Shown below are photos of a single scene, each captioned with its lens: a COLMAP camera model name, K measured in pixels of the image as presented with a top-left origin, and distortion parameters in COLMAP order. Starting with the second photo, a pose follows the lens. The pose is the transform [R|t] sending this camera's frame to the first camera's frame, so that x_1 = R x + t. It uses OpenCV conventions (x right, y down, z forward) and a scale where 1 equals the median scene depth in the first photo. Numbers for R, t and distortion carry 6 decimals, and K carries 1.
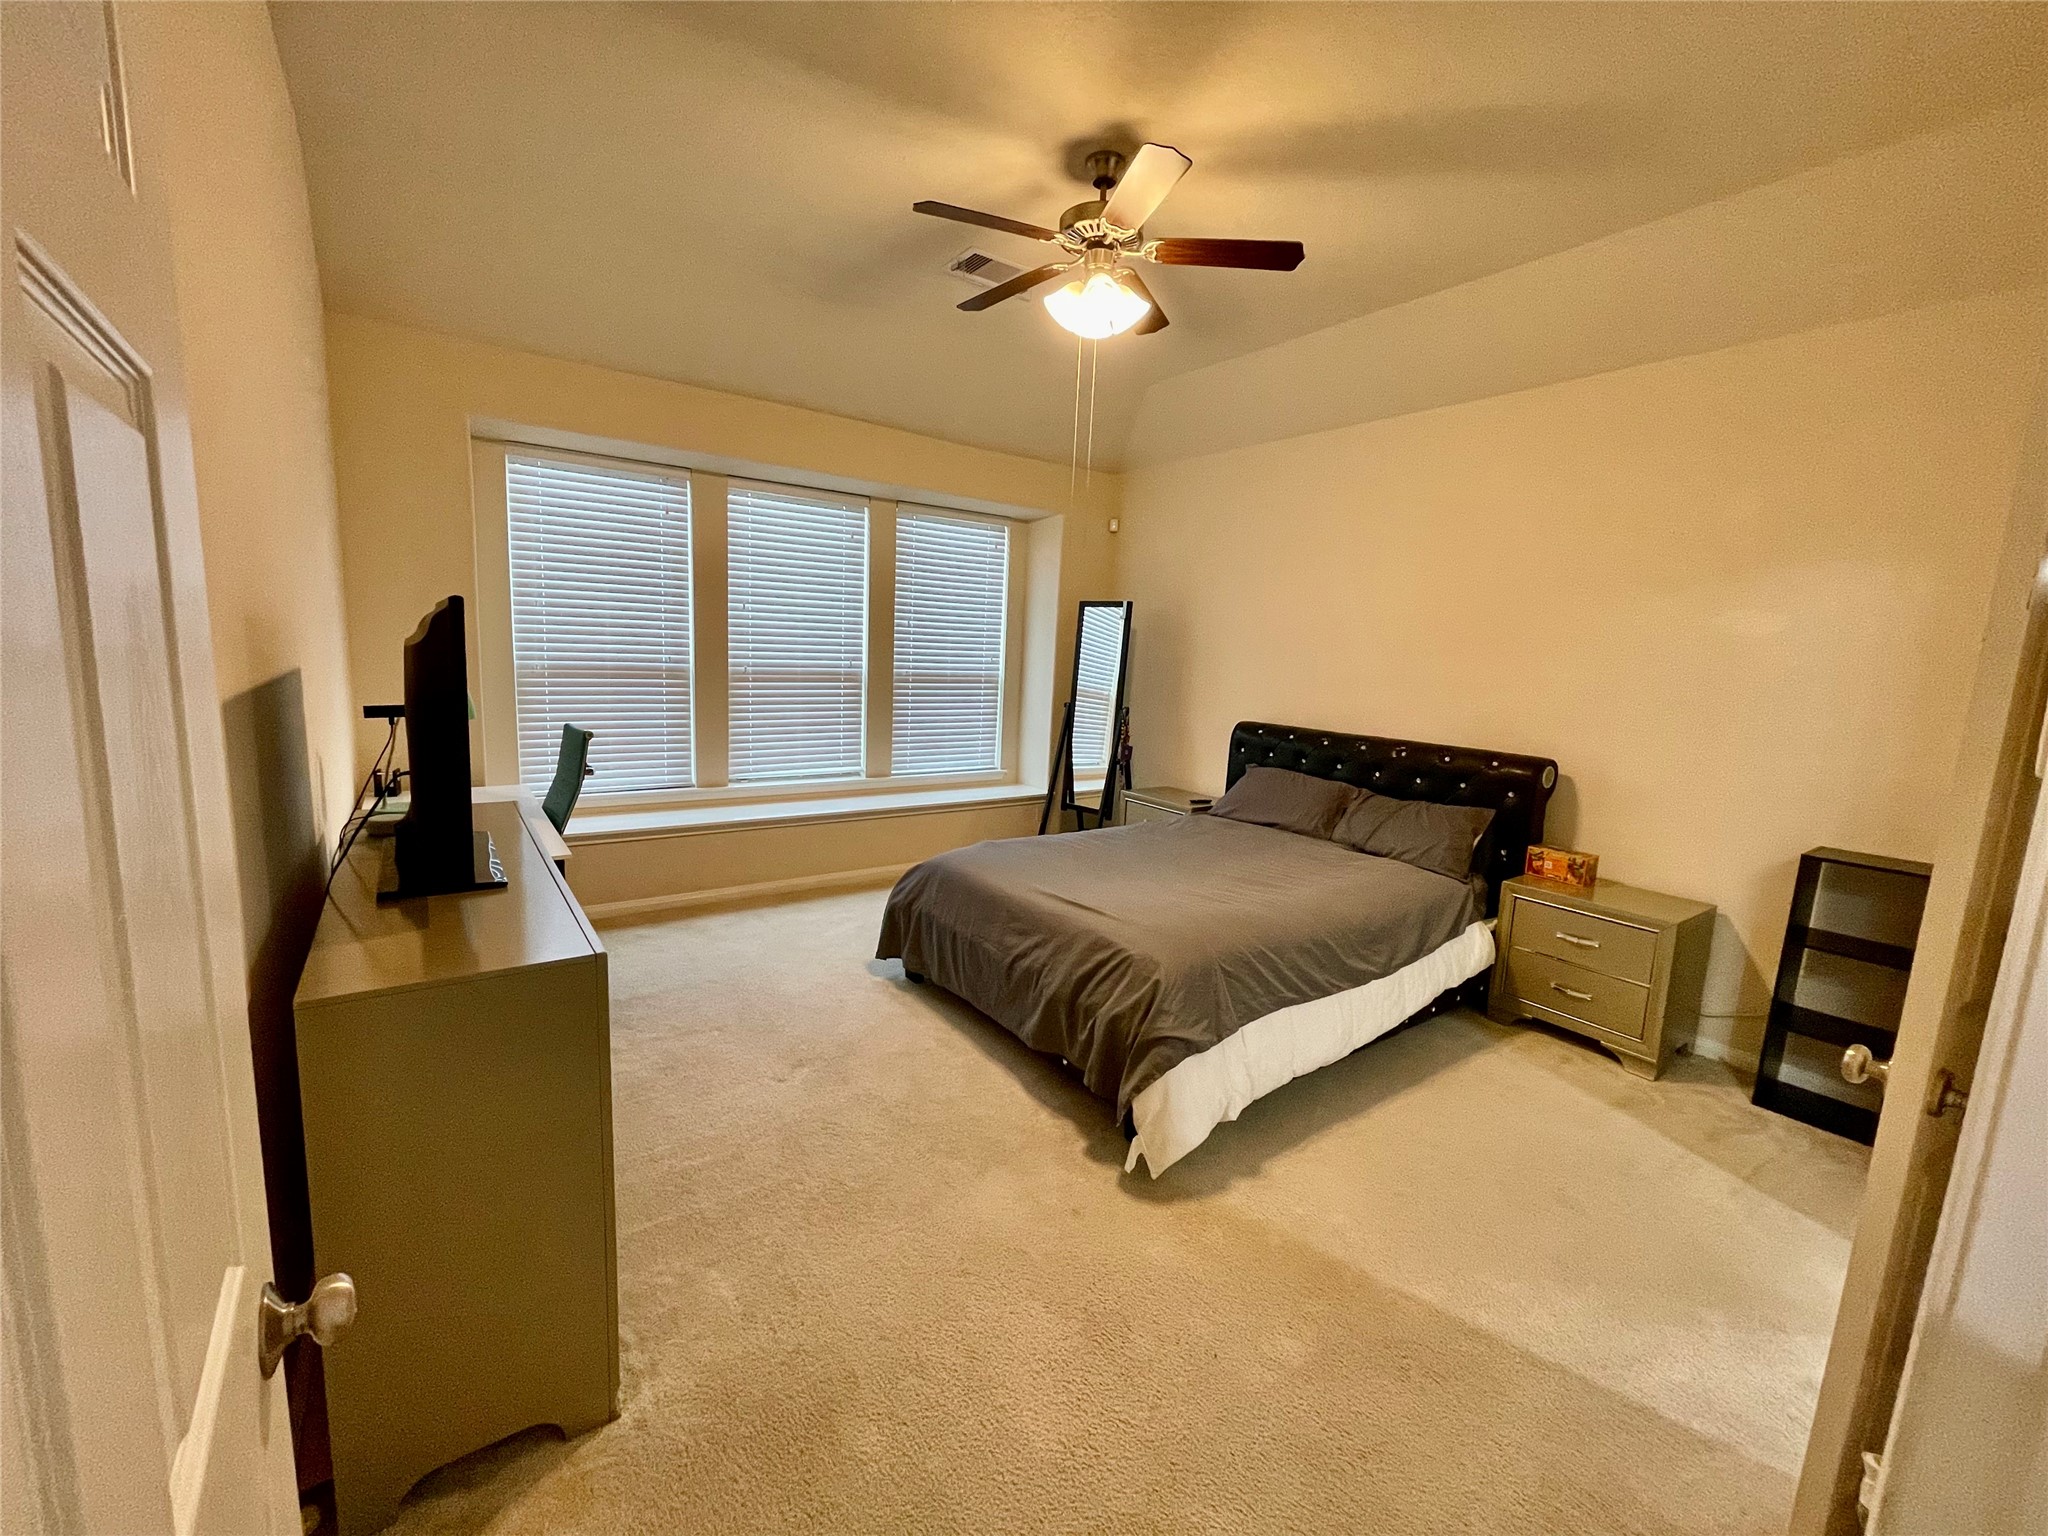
lens RADIAL K [[825.7, 0, 1022.2], [0, 825.7, 758.5], [0, 0, 1]] dist [0.000398, -0.000012]
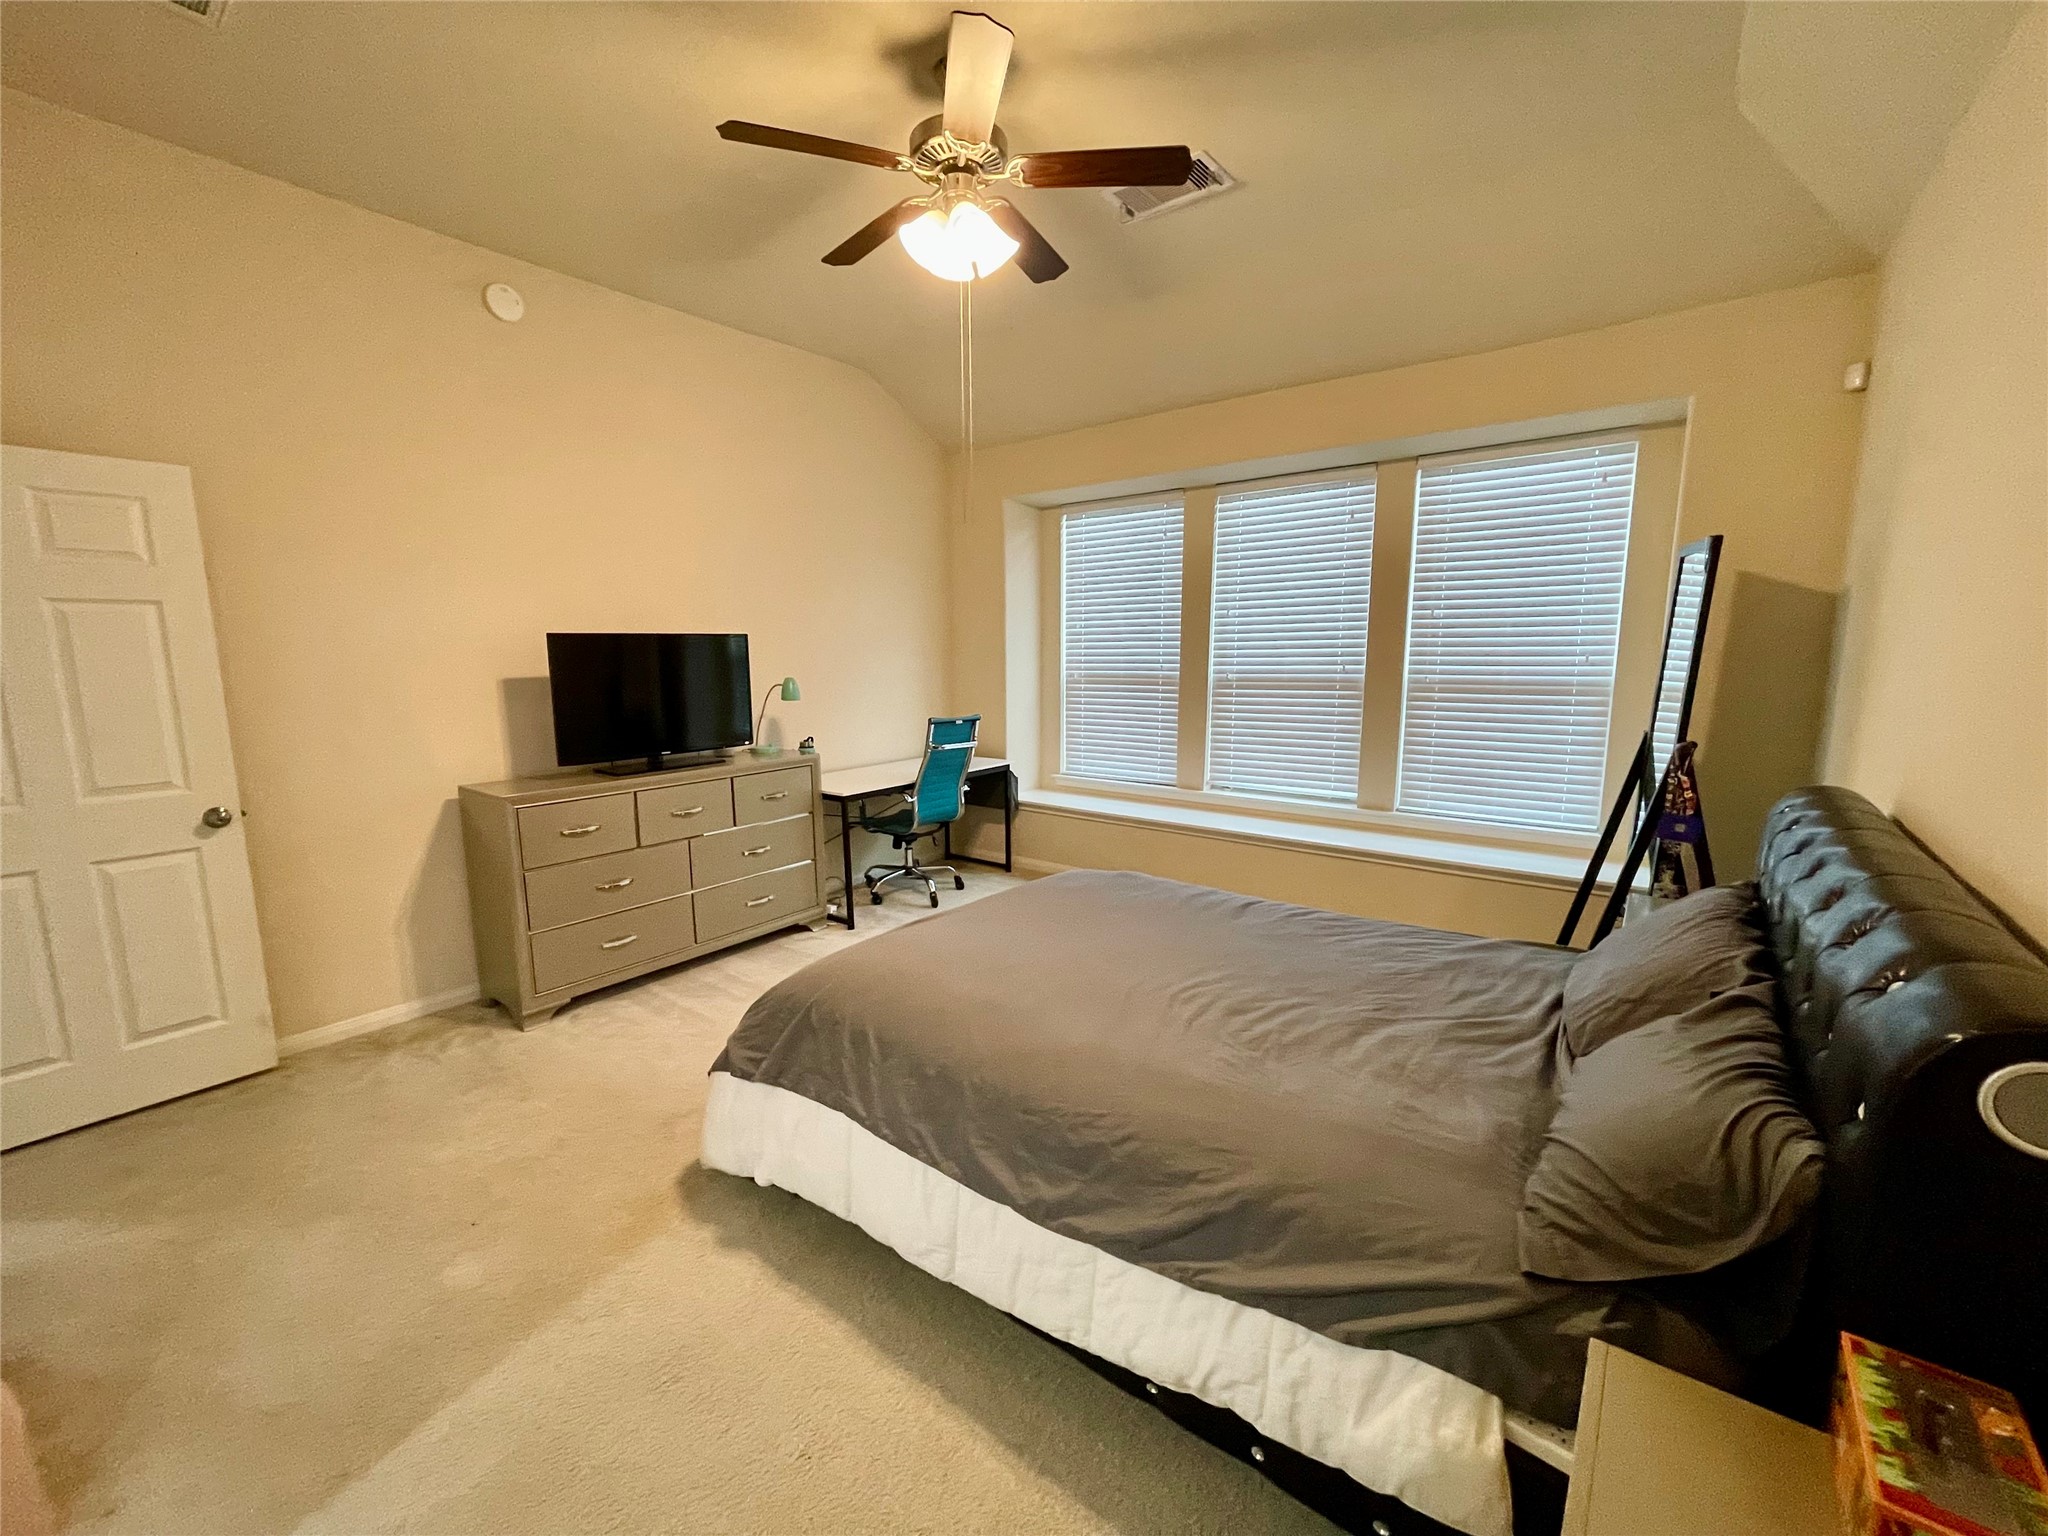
lens RADIAL K [[822.9, 0, 1024.0], [0, 822.9, 768.0], [0, 0, 1]] dist [-0.000971, -0.000173]
pose [[0.280248, 0.092391, -0.955471, 0.572786], [-0.106498, 0.992205, 0.064706, -0.037819], [0.954002, 0.083622, 0.287903, 0.508532]]
